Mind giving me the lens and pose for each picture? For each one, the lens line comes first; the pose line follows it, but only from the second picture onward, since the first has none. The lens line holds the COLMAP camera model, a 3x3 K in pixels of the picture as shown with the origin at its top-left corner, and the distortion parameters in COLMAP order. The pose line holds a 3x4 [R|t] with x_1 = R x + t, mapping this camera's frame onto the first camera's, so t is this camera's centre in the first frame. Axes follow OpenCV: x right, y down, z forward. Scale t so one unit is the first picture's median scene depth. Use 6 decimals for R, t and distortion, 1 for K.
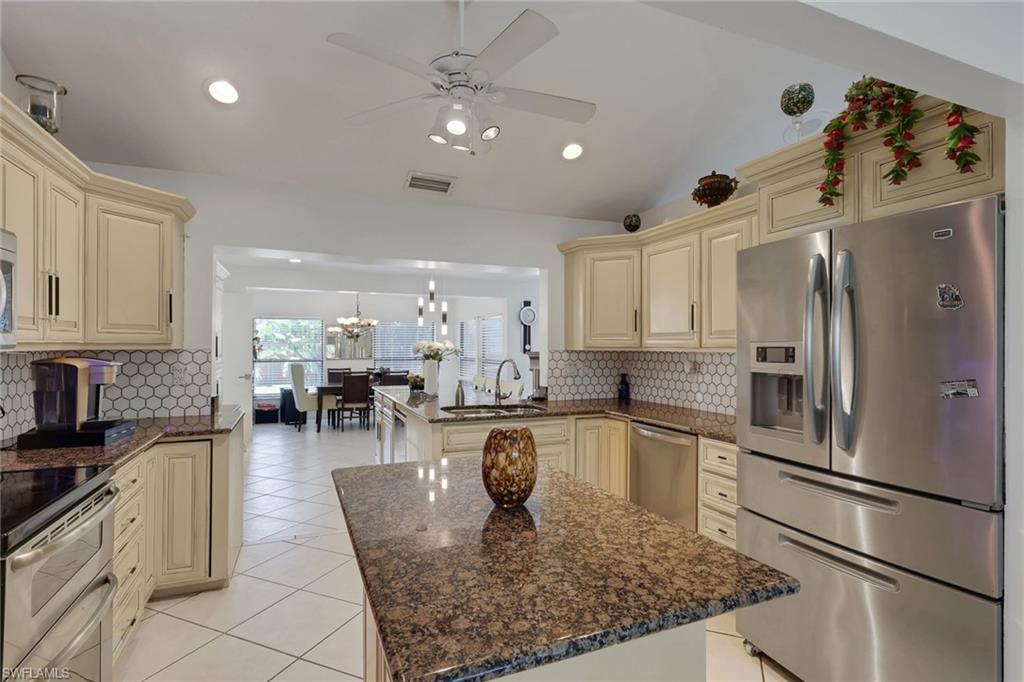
lens RADIAL K [[500.4, 0, 508.3], [0, 500.4, 344.5], [0, 0, 1]] dist [0.002132, 0.000078]
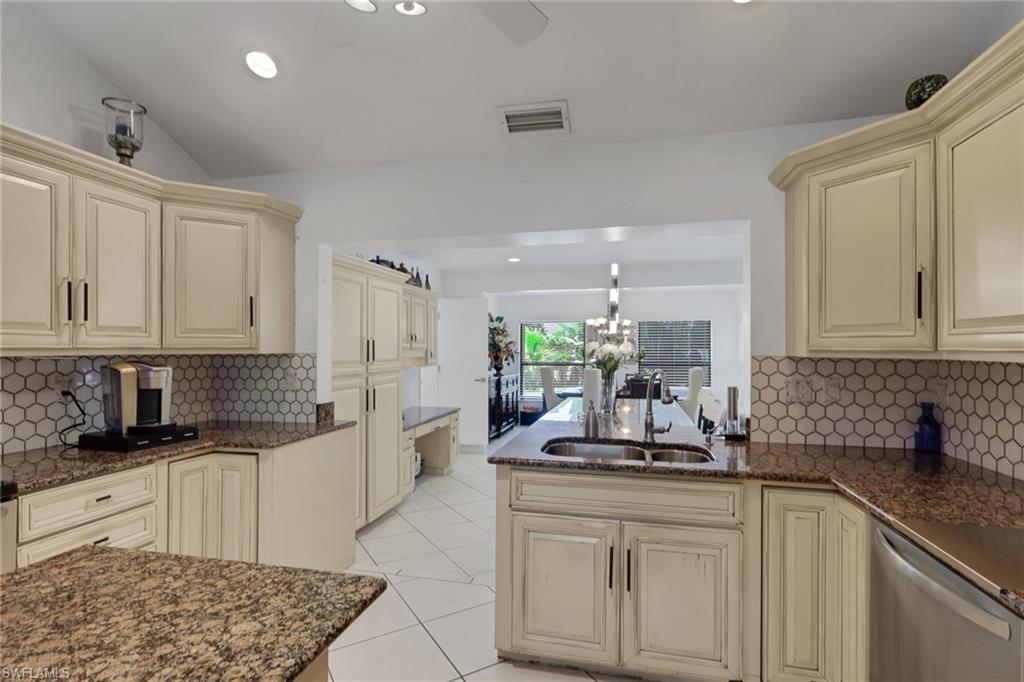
lens RADIAL K [[500.4, 0, 508.3], [0, 500.4, 344.5], [0, 0, 1]] dist [0.002132, 0.000078]
pose [[0.804708, -0.008207, -0.593614, 0.217654], [0.004514, 0.999960, -0.007704, 0.000947], [0.593654, 0.003520, 0.804713, 0.385250]]
